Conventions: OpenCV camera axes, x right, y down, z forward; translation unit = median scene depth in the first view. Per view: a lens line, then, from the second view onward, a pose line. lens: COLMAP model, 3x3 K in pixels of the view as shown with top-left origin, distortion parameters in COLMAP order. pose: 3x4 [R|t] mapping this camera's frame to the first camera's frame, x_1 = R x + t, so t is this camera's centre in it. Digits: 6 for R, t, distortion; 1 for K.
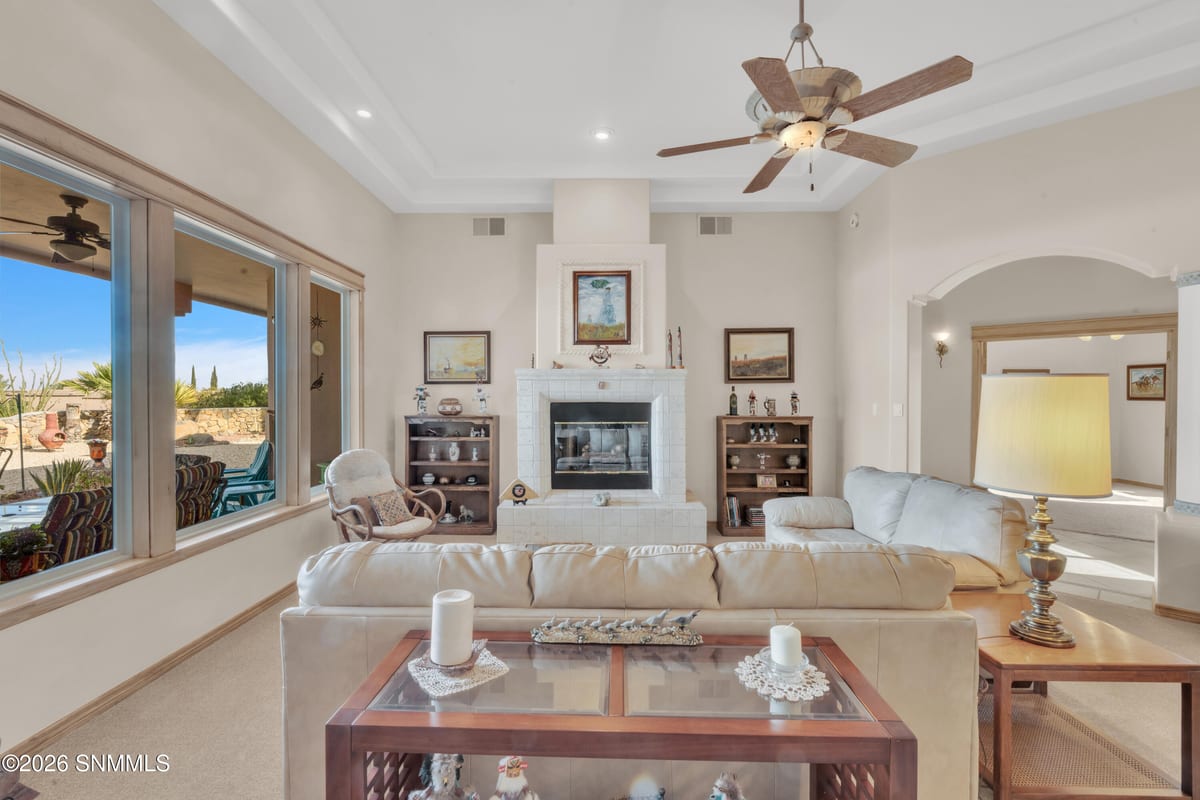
lens RADIAL K [[539.6, 0, 600.7], [0, 539.6, 398.7], [0, 0, 1]] dist [-0.009989, 0.003729]
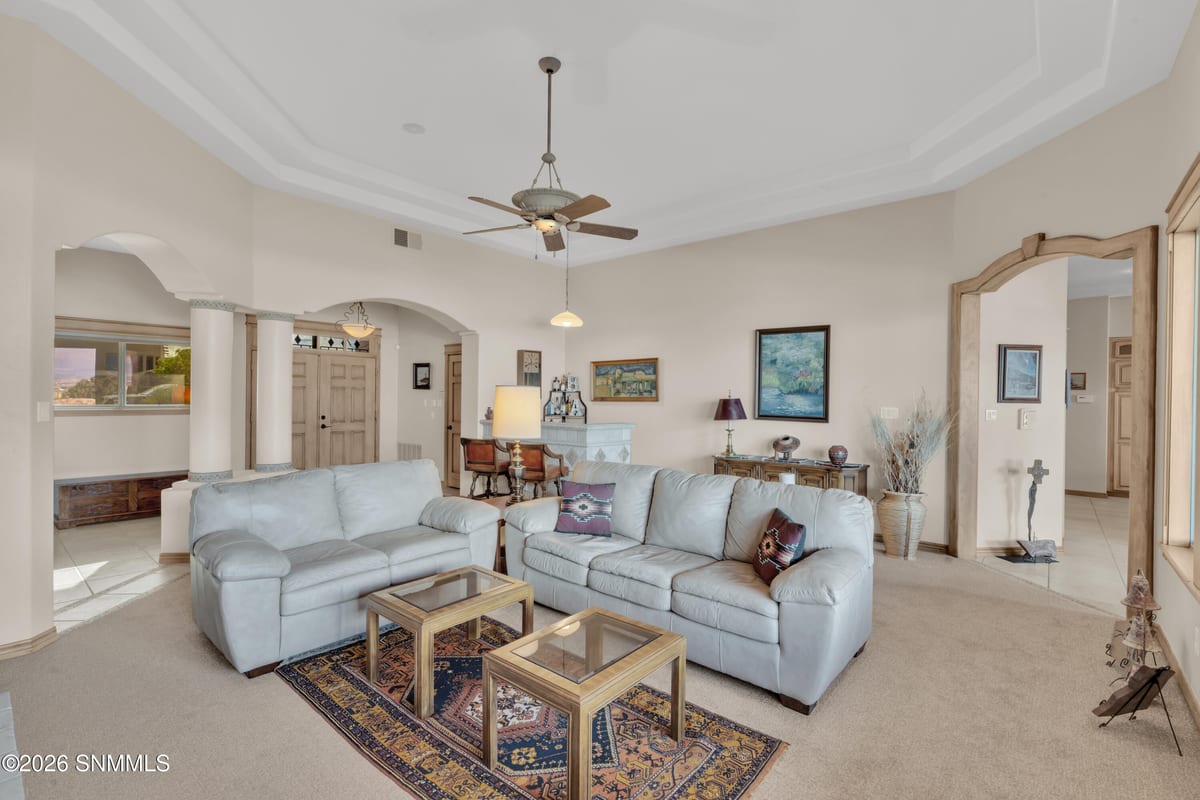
lens RADIAL K [[539.6, 0, 600.3], [0, 539.6, 399.5], [0, 0, 1]] dist [-0.009989, 0.003729]
pose [[-0.768718, -0.011927, 0.639476, -0.323378], [-0.008317, 0.999928, 0.008652, -0.005048], [-0.639533, 0.001332, -0.768762, 0.932289]]
